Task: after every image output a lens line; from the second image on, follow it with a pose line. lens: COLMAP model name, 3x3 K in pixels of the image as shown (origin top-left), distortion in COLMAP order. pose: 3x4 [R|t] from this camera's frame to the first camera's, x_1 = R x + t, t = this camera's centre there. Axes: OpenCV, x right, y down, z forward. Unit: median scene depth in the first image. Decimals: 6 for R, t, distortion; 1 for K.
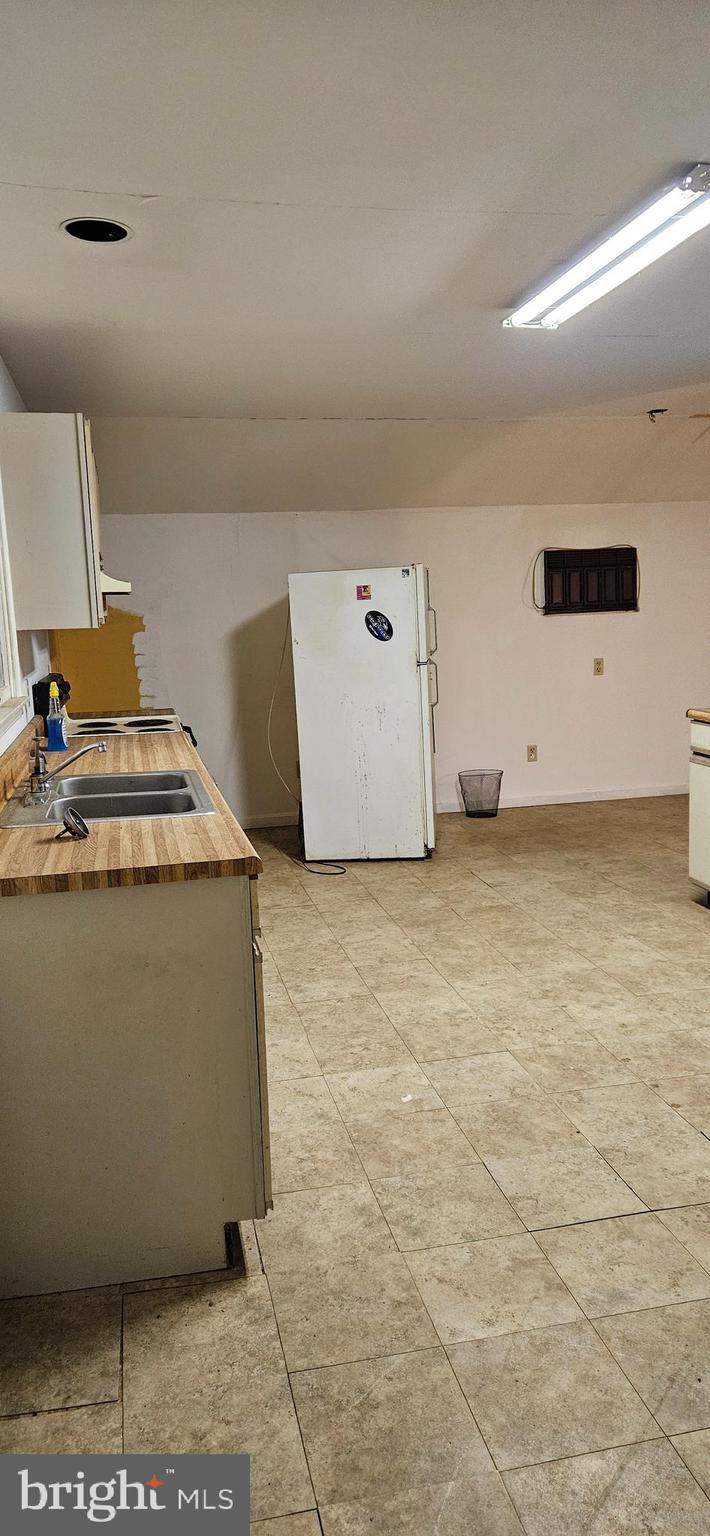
lens RADIAL K [[1017.3, 0, 335.2], [0, 1017.3, 762.9], [0, 0, 1]] dist [0.061205, -0.047855]
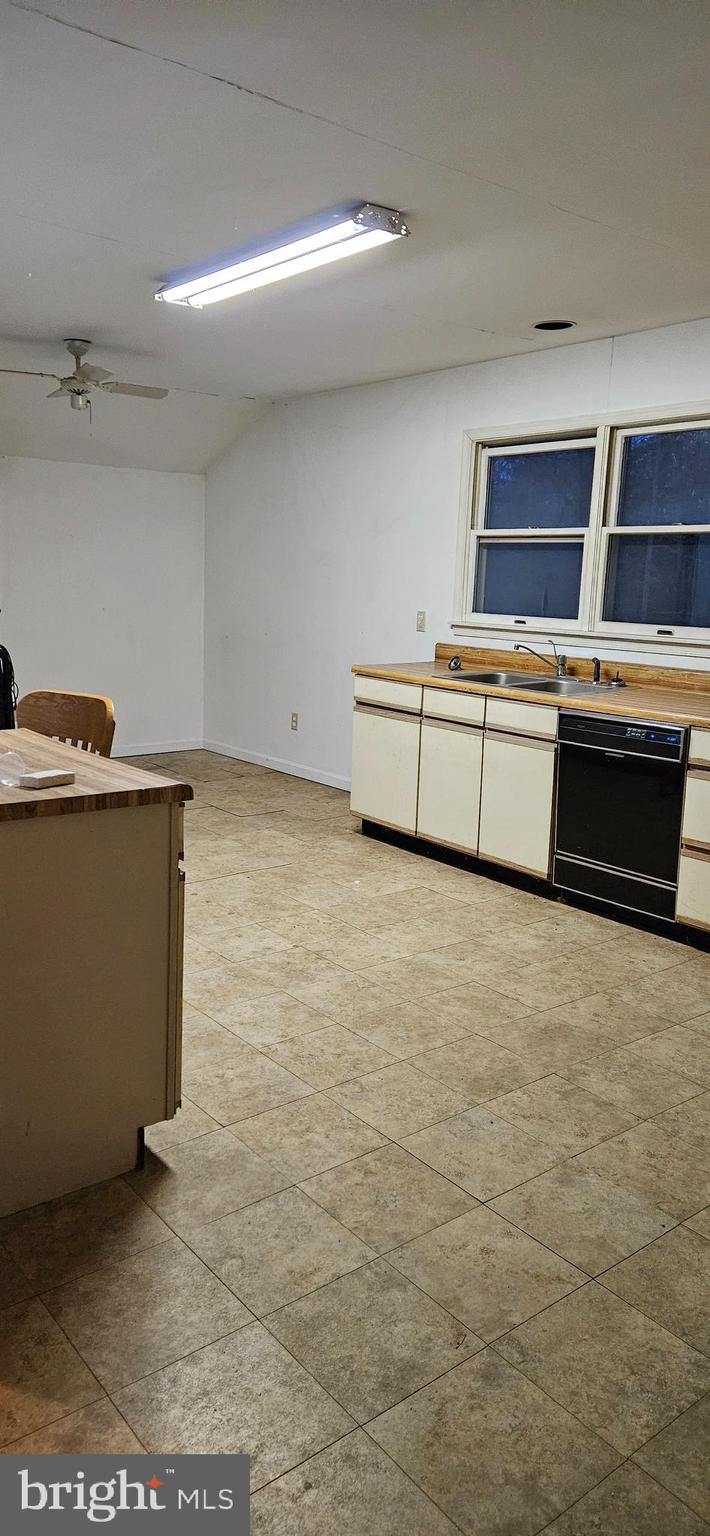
lens RADIAL K [[1017.3, 0, 338.6], [0, 1017.3, 765.8], [0, 0, 1]] dist [0.061205, -0.047855]
pose [[-0.891974, 0.095590, -0.441865, 0.615197], [-0.063288, 0.941364, 0.331404, -0.284882], [0.447634, 0.323569, -0.833623, 1.785748]]
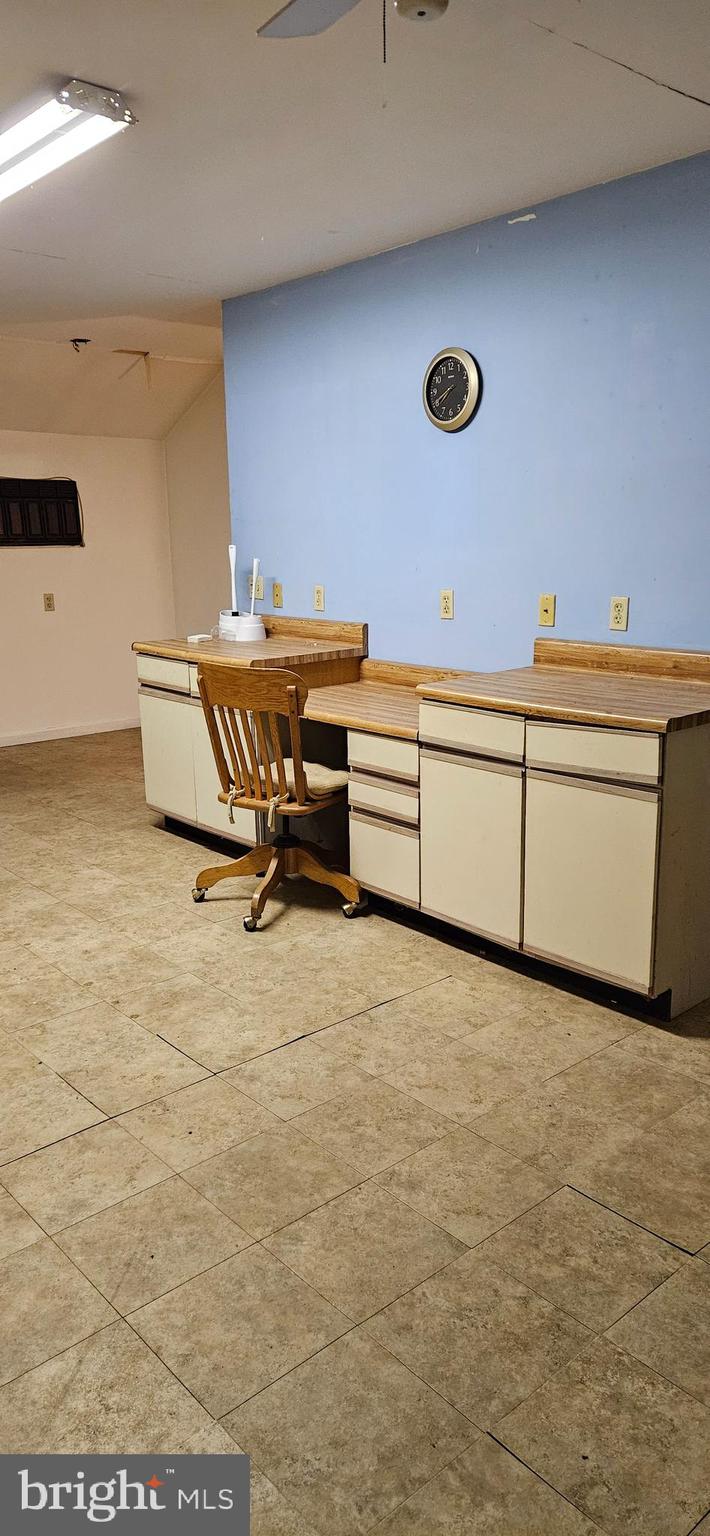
lens RADIAL K [[1017.3, 0, 340.6], [0, 1017.3, 767.7], [0, 0, 1]] dist [0.061205, -0.047855]
pose [[0.872517, -0.086101, 0.480937, 0.025282], [0.056250, 0.995507, 0.076174, 0.008485], [-0.485335, -0.039411, 0.873440, -0.007328]]
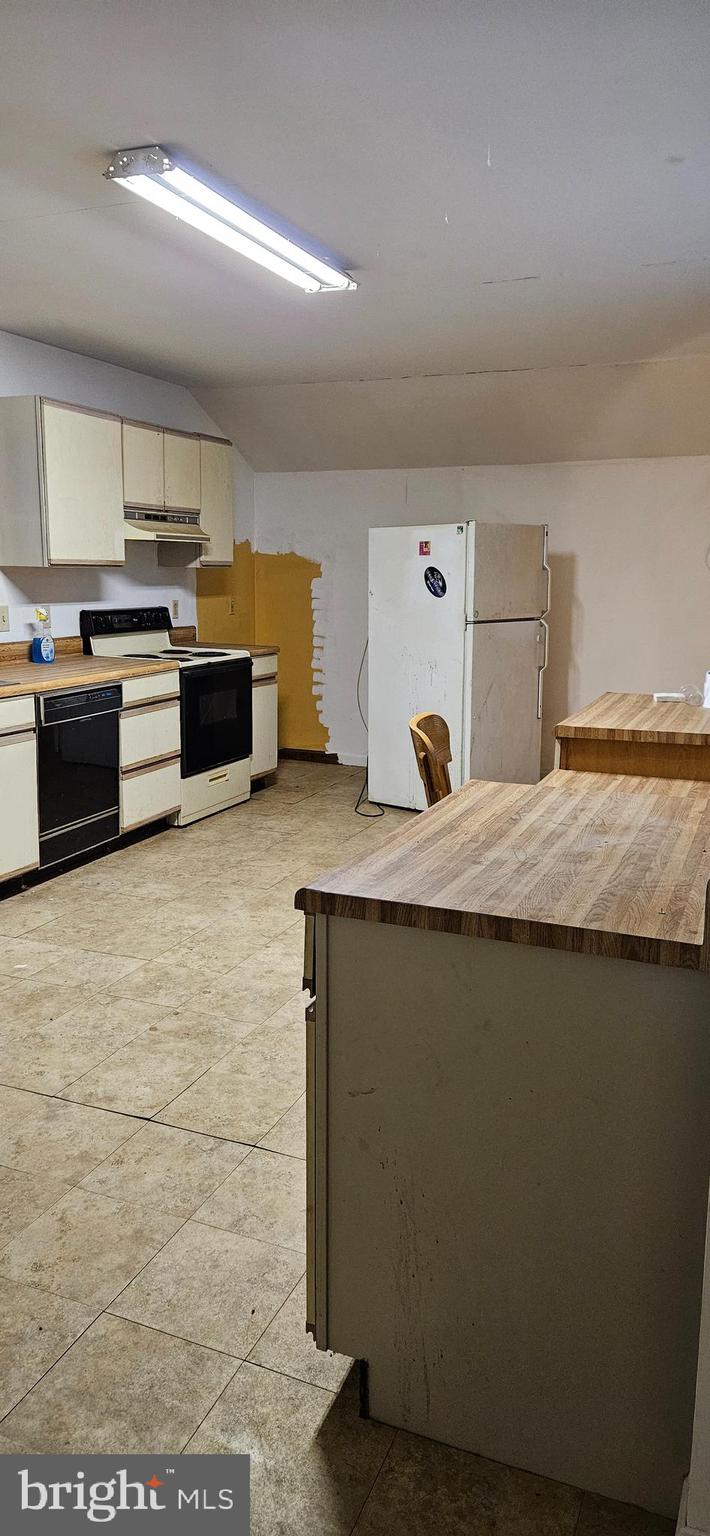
lens RADIAL K [[1017.3, 0, 348.5], [0, 1017.3, 747.4], [0, 0, 1]] dist [0.061205, -0.047855]
pose [[0.824019, 0.142138, -0.548443, 0.812589], [-0.123484, 0.989804, 0.070992, -0.048948], [0.552942, 0.009225, 0.833169, 0.163134]]
